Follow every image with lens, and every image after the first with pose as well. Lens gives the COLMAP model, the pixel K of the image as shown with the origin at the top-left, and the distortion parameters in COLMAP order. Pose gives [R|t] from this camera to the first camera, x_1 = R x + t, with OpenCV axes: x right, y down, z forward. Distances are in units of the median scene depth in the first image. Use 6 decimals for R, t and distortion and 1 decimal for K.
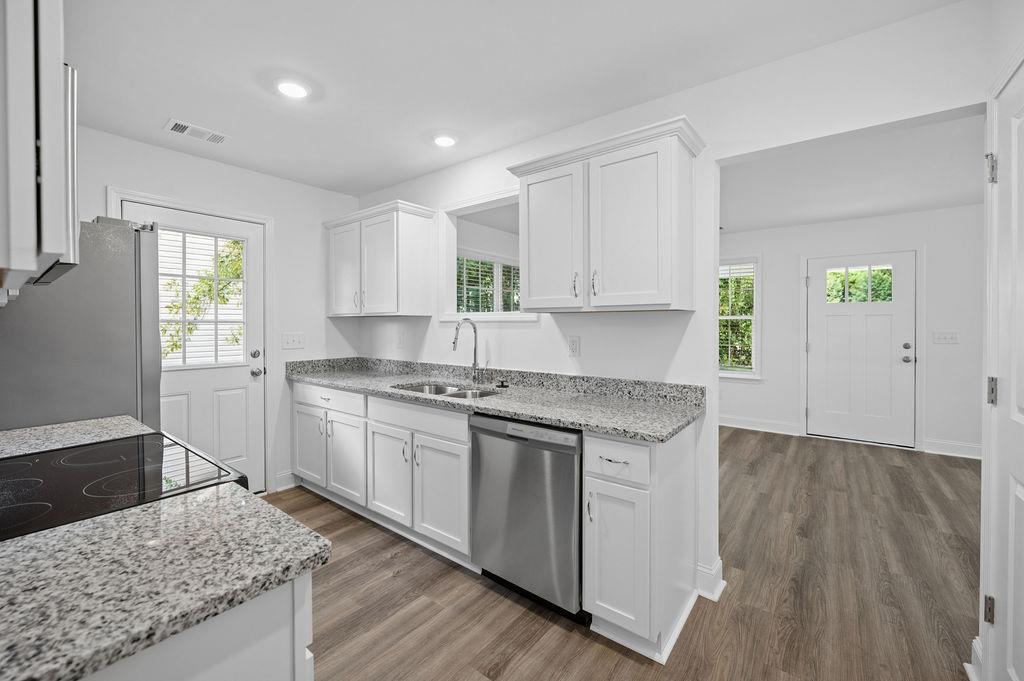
lens RADIAL K [[415.8, 0, 511.1], [0, 415.8, 328.4], [0, 0, 1]] dist [-0.007184, 0.000219]
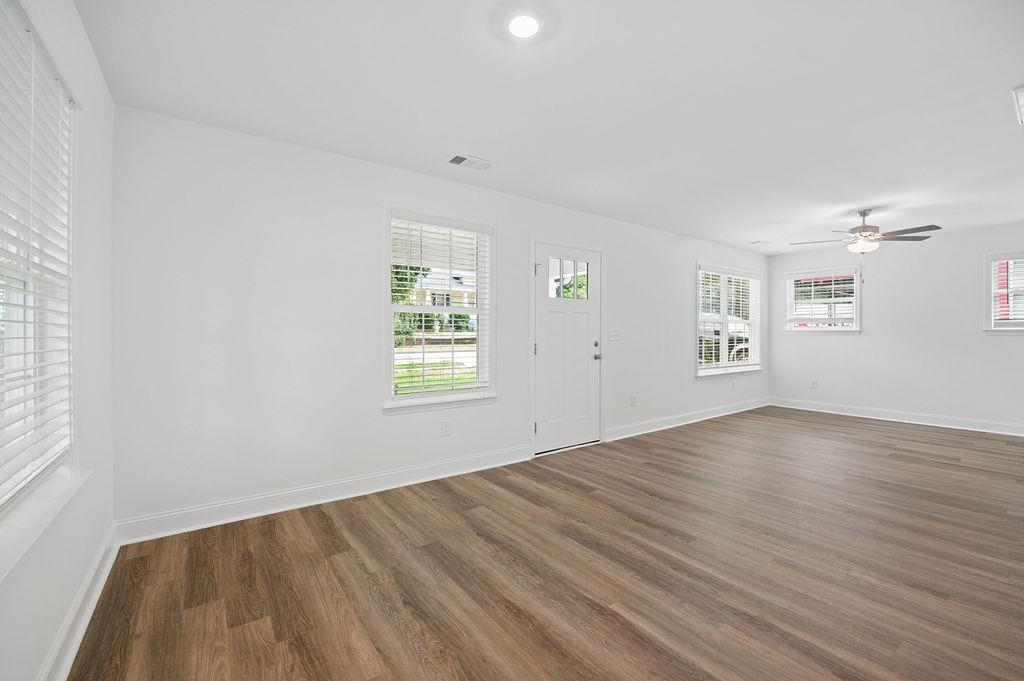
lens RADIAL K [[424.4, 0, 514.5], [0, 424.4, 332.0], [0, 0, 1]] dist [-0.019179, 0.000021]
pose [[0.275060, 0.008236, 0.961392, -0.199845], [0.005134, 0.999936, -0.010035, 0.035998], [-0.961413, 0.007696, 0.275001, 1.446985]]
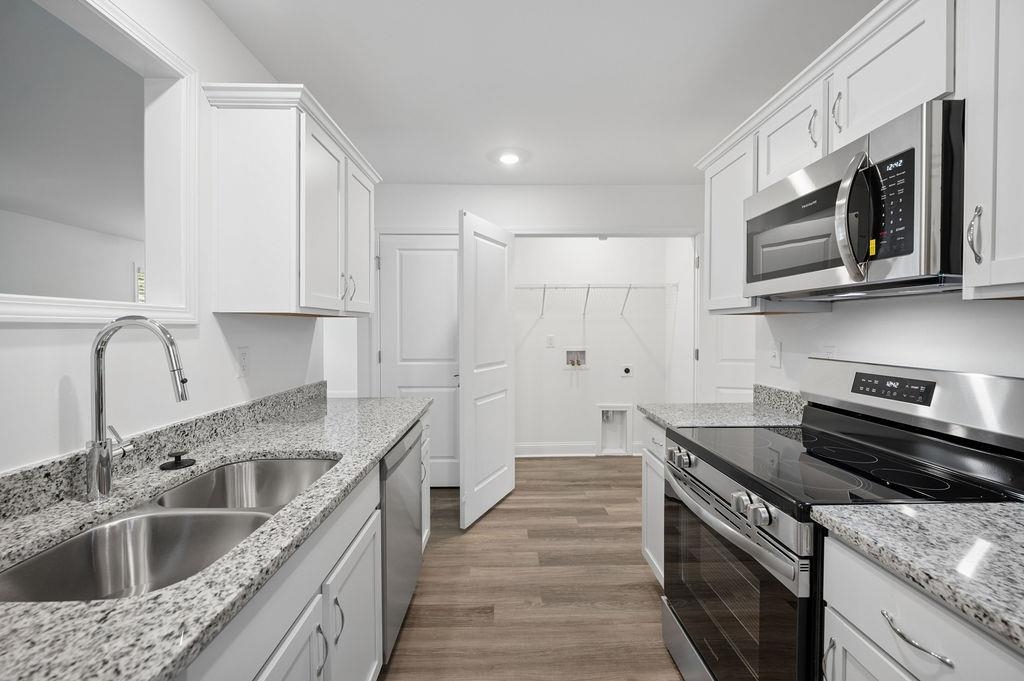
lens RADIAL K [[414.5, 0, 510.4], [0, 414.5, 329.8], [0, 0, 1]] dist [-0.008285, 0.000573]
pose [[-0.621973, -0.002636, 0.783034, -0.603943], [0.011019, 0.999866, 0.012118, -0.012926], [-0.782961, 0.016166, -0.621860, 0.975877]]
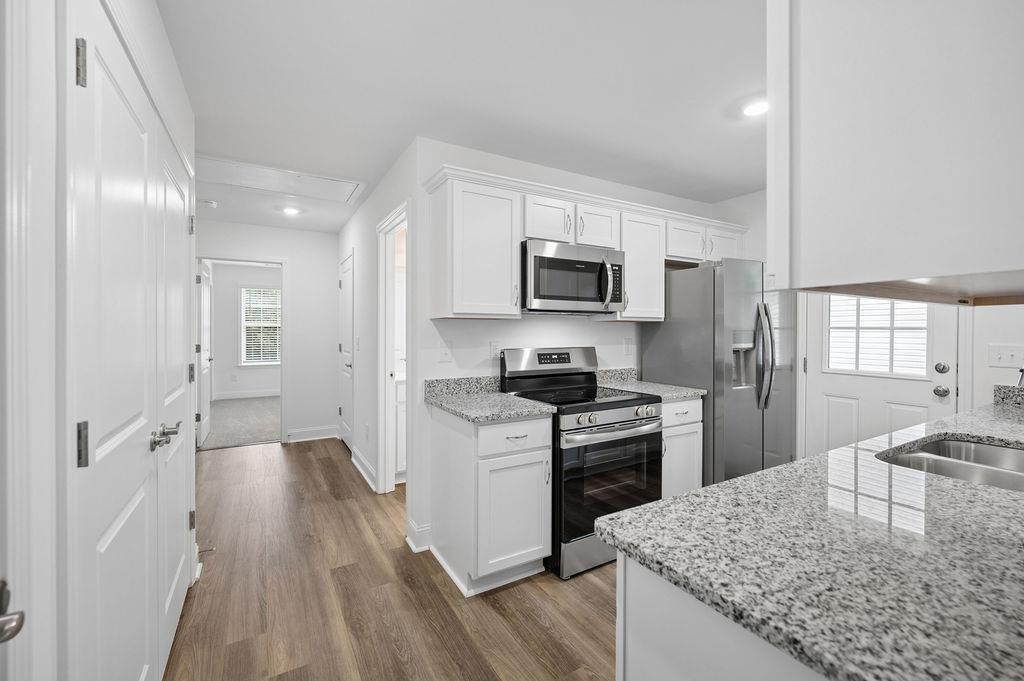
lens RADIAL K [[426.4, 0, 508.1], [0, 426.4, 334.2], [0, 0, 1]] dist [-0.002577, 0.000231]
pose [[-0.379852, 0.010119, -0.924992, 0.531619], [-0.012179, 0.999799, 0.015938, -0.008989], [0.924967, 0.017320, -0.379652, 0.612677]]
